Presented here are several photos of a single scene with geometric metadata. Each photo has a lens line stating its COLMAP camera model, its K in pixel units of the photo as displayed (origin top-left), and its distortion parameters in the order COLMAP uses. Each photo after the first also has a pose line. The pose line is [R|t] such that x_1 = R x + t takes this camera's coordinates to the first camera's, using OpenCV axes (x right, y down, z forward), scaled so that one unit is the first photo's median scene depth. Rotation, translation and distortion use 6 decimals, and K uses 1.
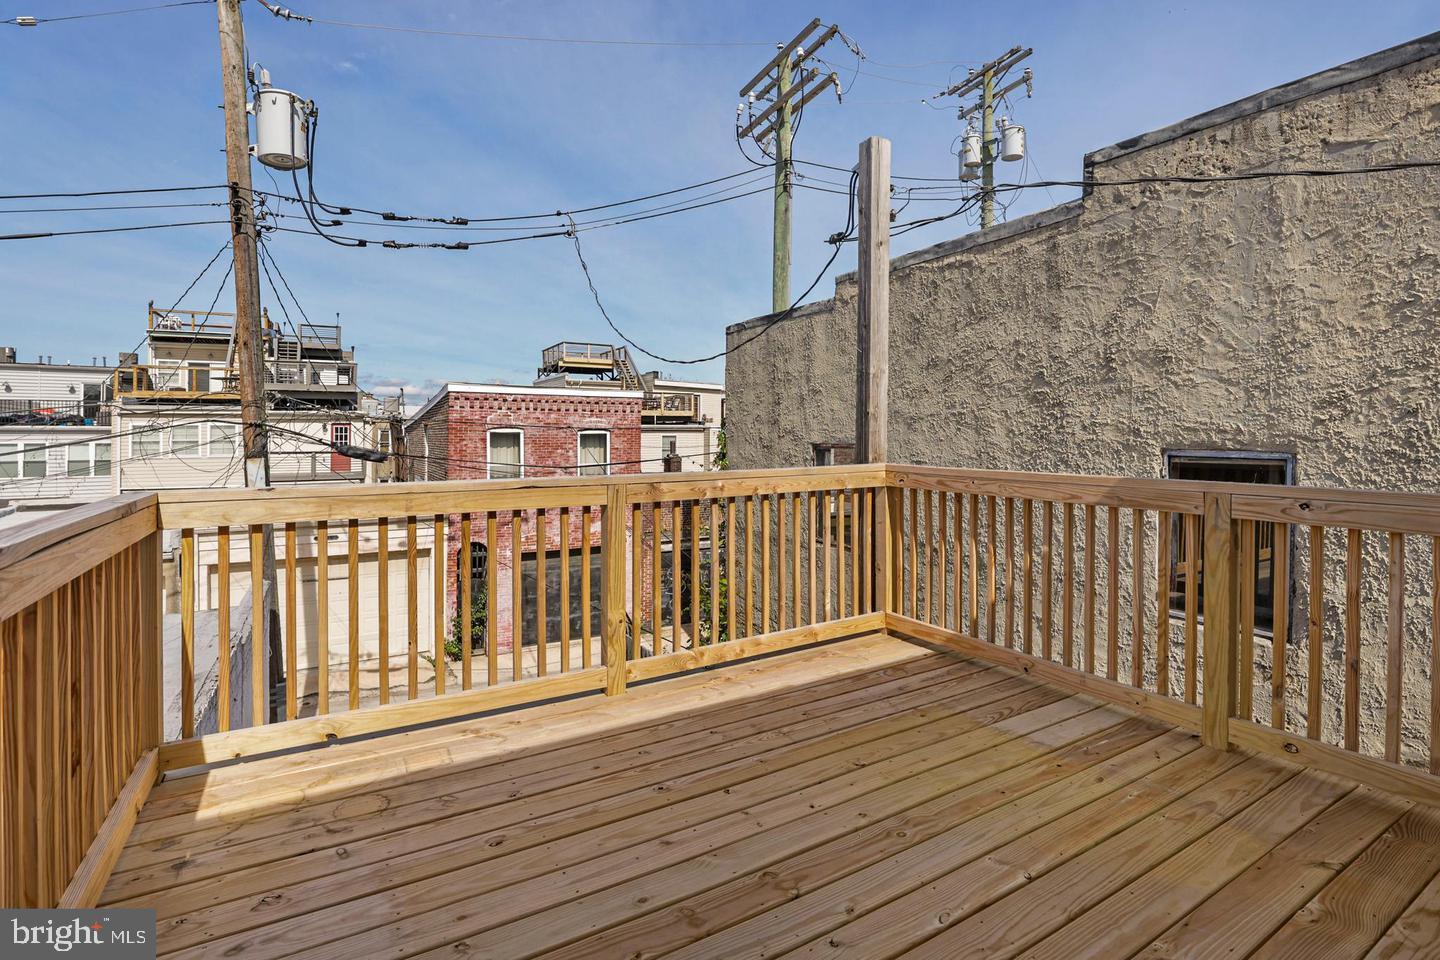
lens RADIAL K [[689.0, 0, 736.4], [0, 689.0, 431.9], [0, 0, 1]] dist [-0.031412, 0.000527]
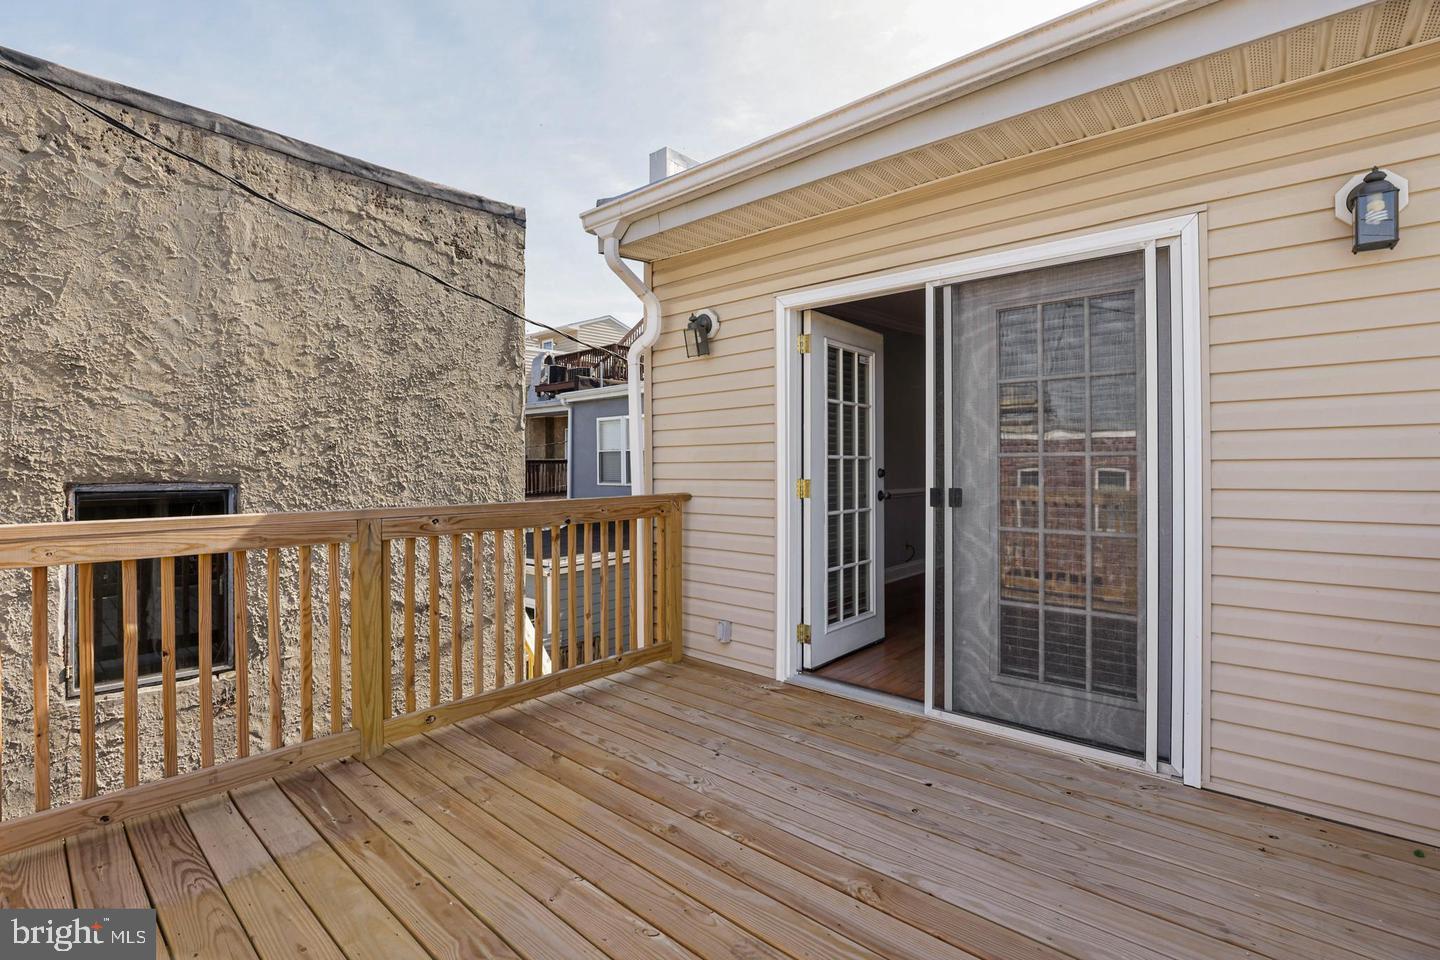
lens RADIAL K [[660.5, 0, 723.3], [0, 660.5, 459.9], [0, 0, 1]] dist [-0.027348, 0.000949]
pose [[-0.297557, 0.006790, 0.954680, -0.310781], [-0.000465, 0.999974, -0.007257, 0.002932], [-0.954704, -0.002603, -0.297546, 0.545562]]
